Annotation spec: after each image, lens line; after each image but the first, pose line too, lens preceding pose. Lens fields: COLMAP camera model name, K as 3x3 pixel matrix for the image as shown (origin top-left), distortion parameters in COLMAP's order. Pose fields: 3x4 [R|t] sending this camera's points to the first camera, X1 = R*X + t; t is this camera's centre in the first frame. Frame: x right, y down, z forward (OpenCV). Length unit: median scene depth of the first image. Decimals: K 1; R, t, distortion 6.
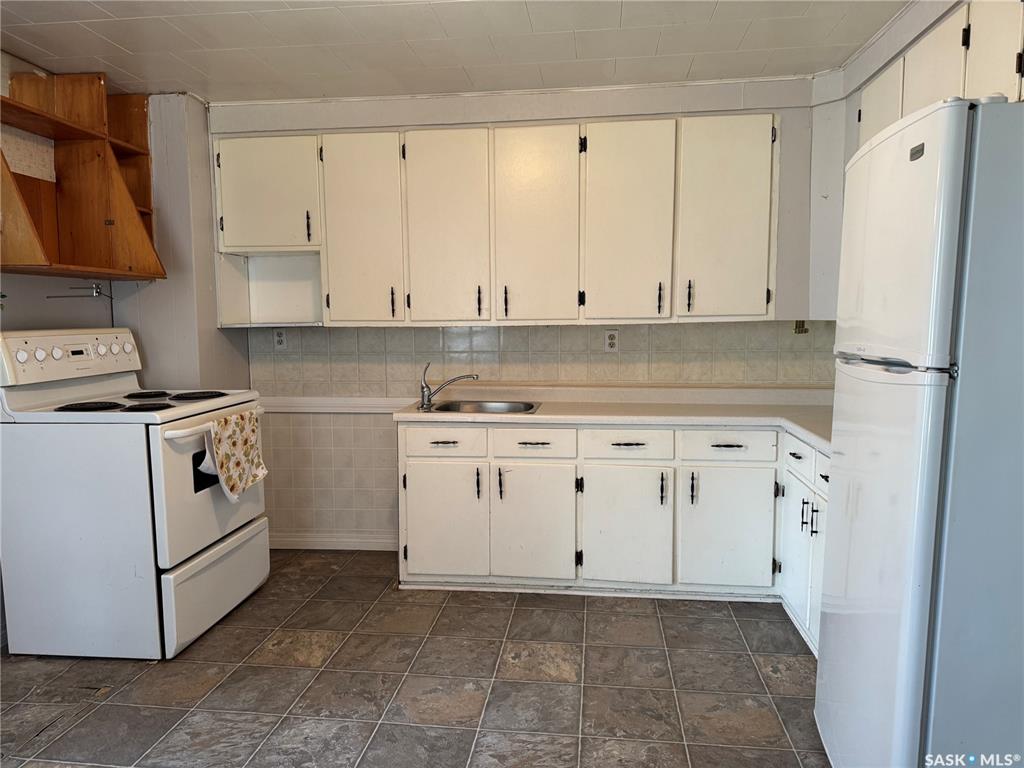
lens RADIAL K [[729.5, 0, 515.7], [0, 729.5, 389.3], [0, 0, 1]] dist [0.066462, -0.038232]
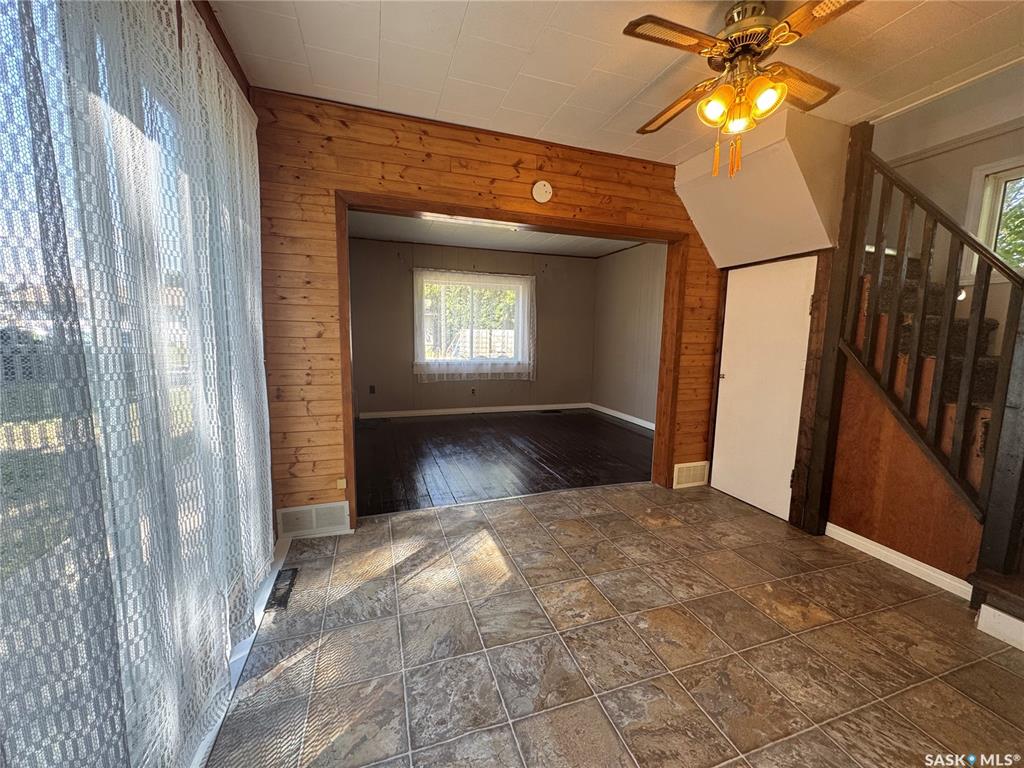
lens RADIAL K [[406.0, 0, 512.2], [0, 406.0, 377.8], [0, 0, 1]] dist [-0.001066, -0.000130]
pose [[-0.428688, -0.094943, 0.898450, -0.423661], [0.076436, 0.987086, 0.140780, -0.094350], [-0.900213, 0.129025, -0.415895, 1.118636]]
